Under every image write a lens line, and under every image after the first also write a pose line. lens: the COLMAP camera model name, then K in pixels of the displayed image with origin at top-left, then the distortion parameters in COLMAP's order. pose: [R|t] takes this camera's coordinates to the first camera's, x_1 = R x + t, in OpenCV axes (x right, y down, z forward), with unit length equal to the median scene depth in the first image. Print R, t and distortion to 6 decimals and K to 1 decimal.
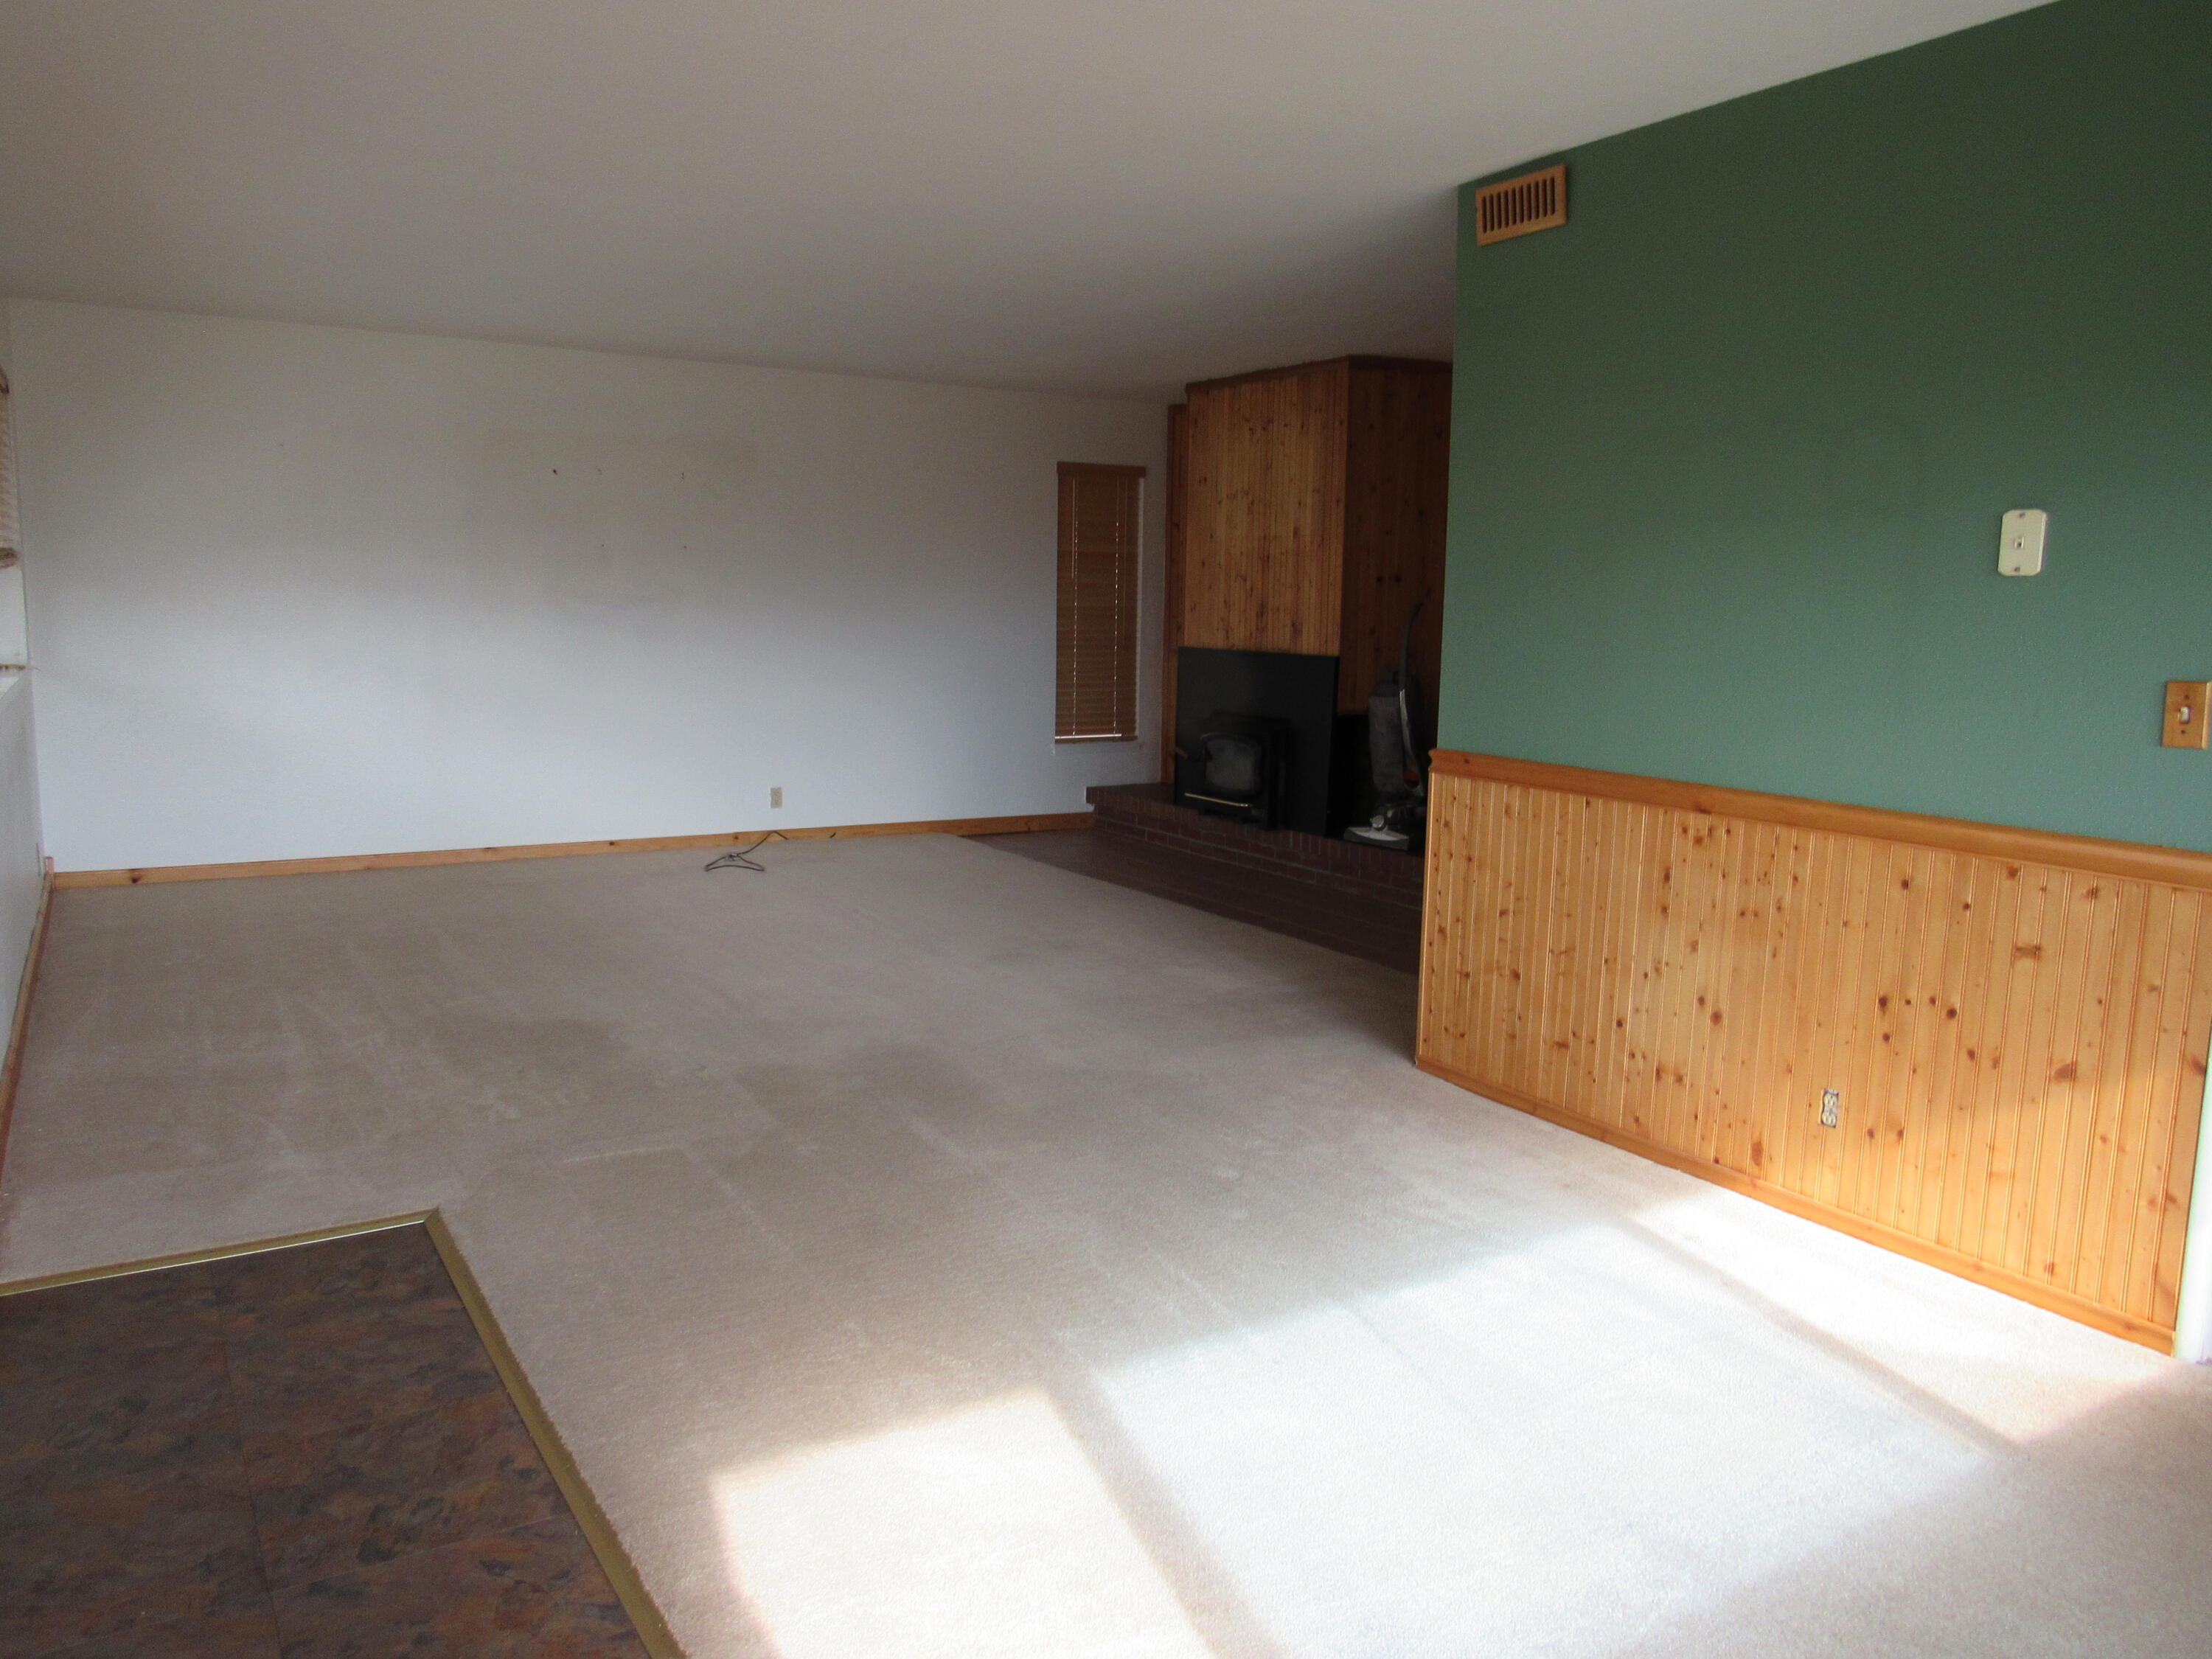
lens RADIAL K [[1579.2, 0, 1106.0], [0, 1579.2, 829.5], [0, 0, 1]] dist [-0.005928, 0.004310]
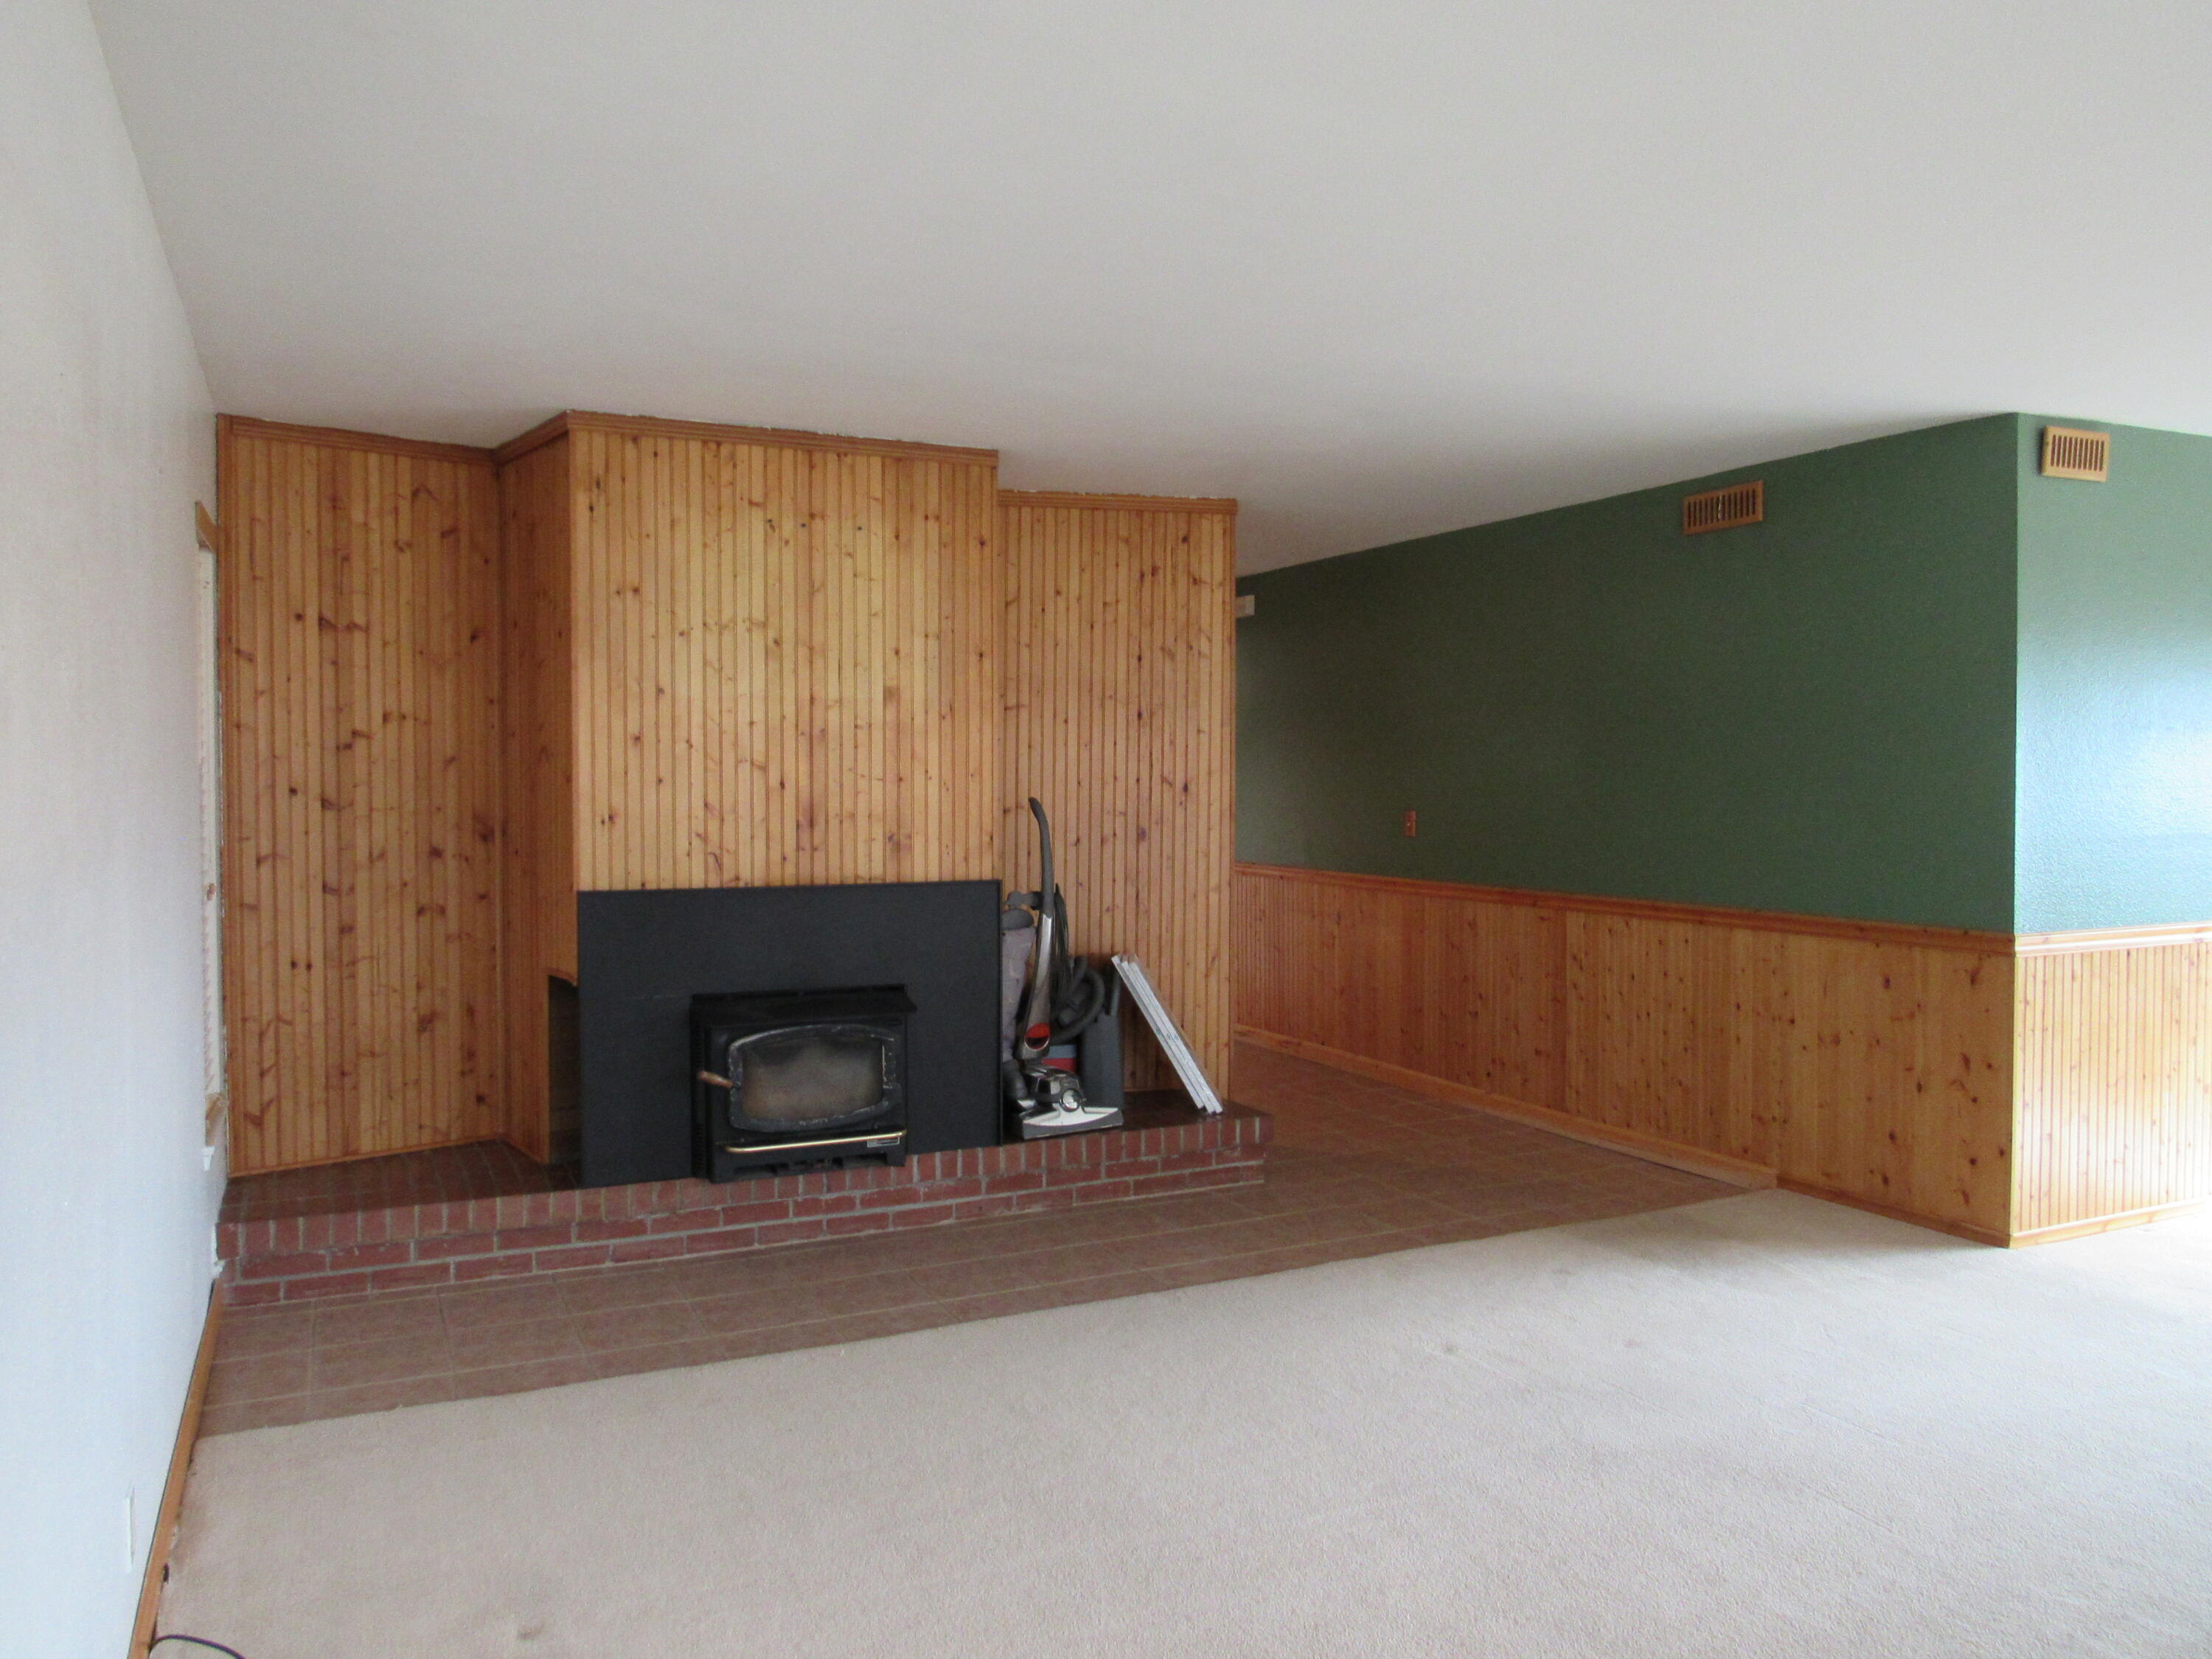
lens RADIAL K [[1599.5, 0, 1106.0], [0, 1599.5, 829.5], [0, 0, 1]] dist [-0.002903, 0.040990]
pose [[0.116564, -0.043986, 0.992209, -0.503309], [0.147329, 0.988732, 0.026524, -0.133224], [-0.982195, 0.143090, 0.121731, 0.810108]]
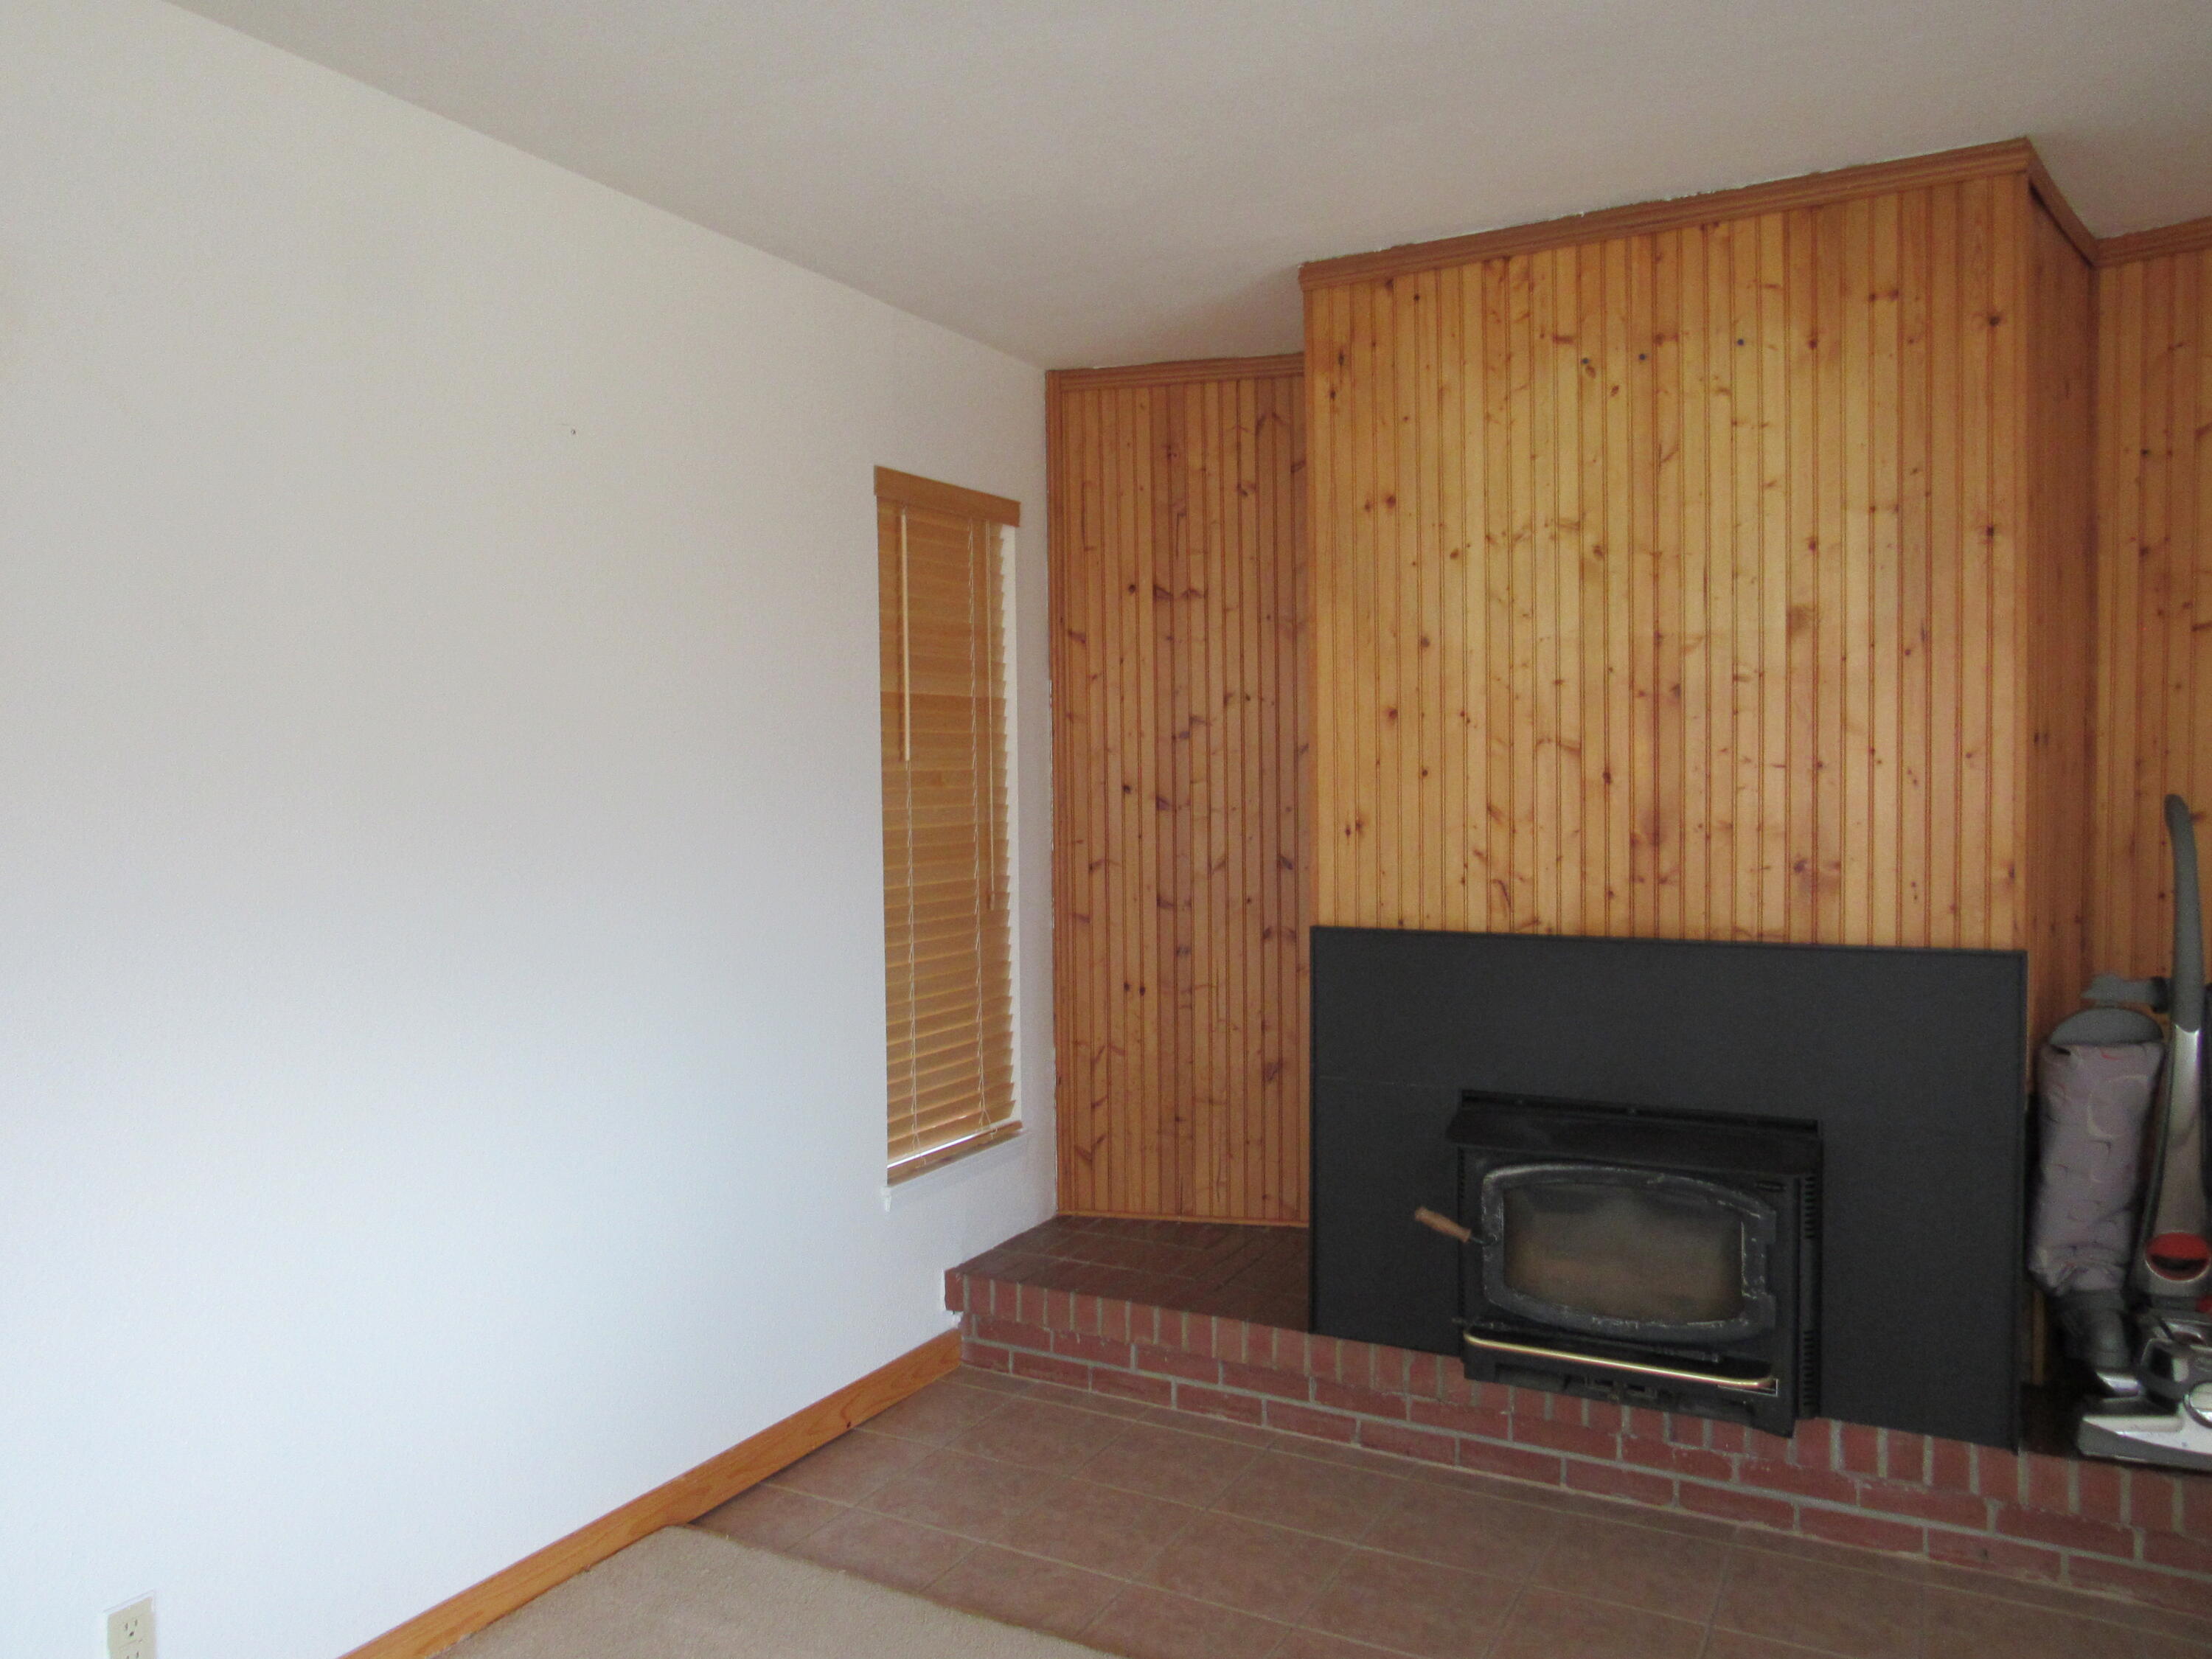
lens RADIAL K [[1628.4, 0, 1106.0], [0, 1628.4, 829.5], [0, 0, 1]] dist [-0.020116, 0.036411]
pose [[0.875224, -0.040779, 0.481995, -0.204108], [0.095538, 0.991385, -0.089605, -0.115798], [-0.474189, 0.124474, 0.871580, 0.720153]]
